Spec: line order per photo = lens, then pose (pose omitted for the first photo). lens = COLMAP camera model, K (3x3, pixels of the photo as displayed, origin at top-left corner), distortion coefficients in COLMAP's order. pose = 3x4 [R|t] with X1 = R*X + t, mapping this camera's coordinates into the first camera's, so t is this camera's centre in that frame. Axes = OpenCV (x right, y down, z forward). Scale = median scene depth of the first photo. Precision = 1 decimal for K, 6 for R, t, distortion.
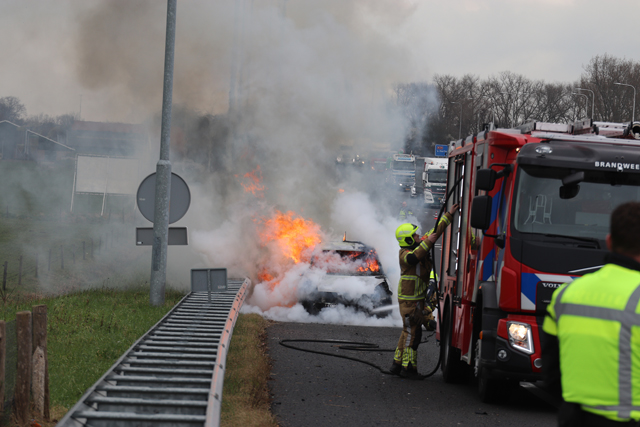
lens RADIAL K [[3107.8, 0, 320.0], [0, 3107.8, 213.5], [0, 0, 1]] dist [0.214088, -3.680748]
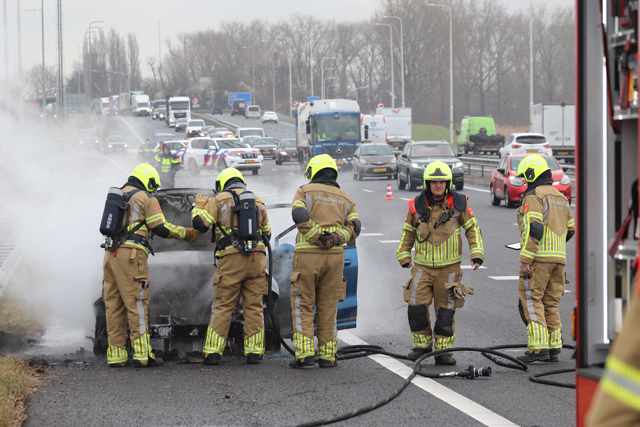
lens RADIAL K [[3115.3, 0, 320.0], [0, 3115.3, 213.5], [0, 0, 1]] dist [0.191720, -1.330310]
pose [[0.995050, -0.074786, 0.065447, -0.005284], [0.073889, 0.997138, 0.016021, 0.020777], [-0.066458, -0.011106, 0.997727, 0.526816]]
